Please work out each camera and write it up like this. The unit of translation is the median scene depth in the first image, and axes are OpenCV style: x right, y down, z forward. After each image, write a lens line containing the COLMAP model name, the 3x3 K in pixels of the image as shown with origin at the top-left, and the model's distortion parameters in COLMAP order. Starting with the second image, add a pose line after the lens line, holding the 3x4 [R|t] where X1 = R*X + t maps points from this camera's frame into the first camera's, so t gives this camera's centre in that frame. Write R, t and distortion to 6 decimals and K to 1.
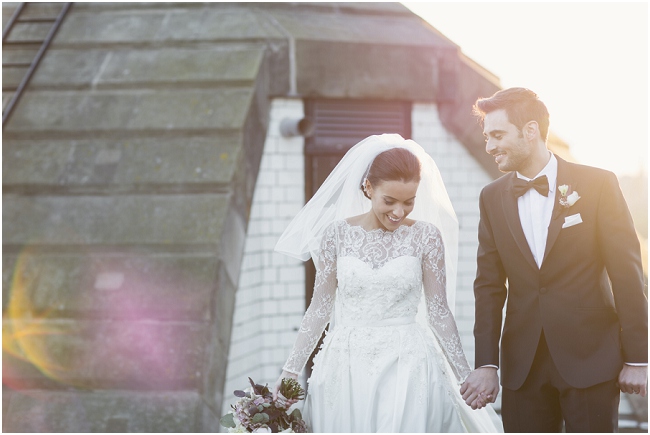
lens RADIAL K [[1567.3, 0, 325.0], [0, 1567.3, 217.5], [0, 0, 1]] dist [0.106049, 0.211072]
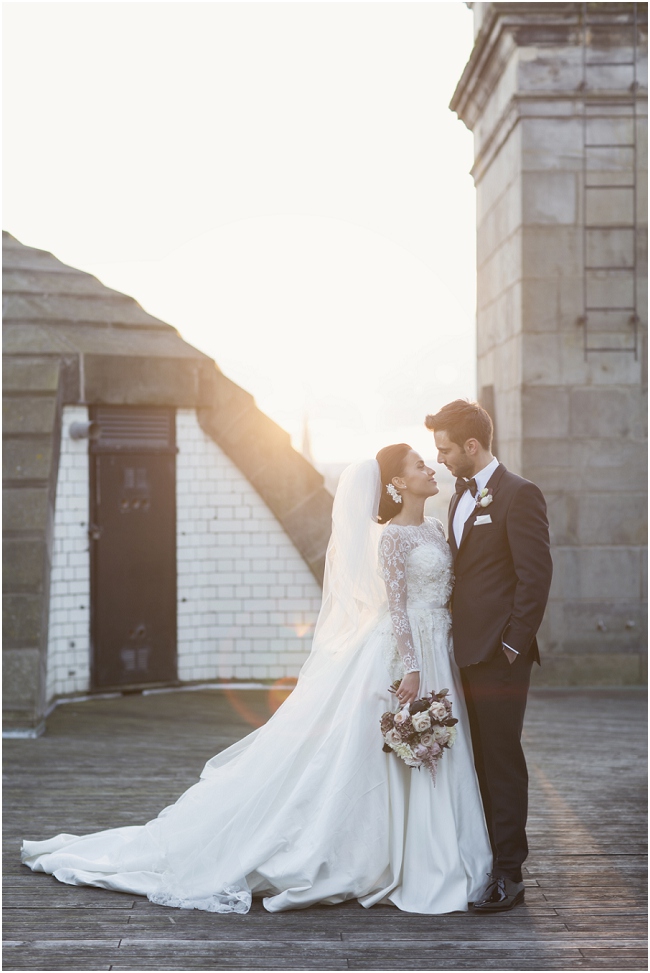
lens RADIAL K [[2346.1, 0, 325.0], [0, 2346.1, 486.5], [0, 0, 1]] dist [0.106049, 0.211072]
pose [[0.975479, -0.000900, 0.220090, -0.223752], [0.004604, 0.999856, -0.016315, 0.012217], [-0.220044, 0.016928, 0.975343, -0.709521]]
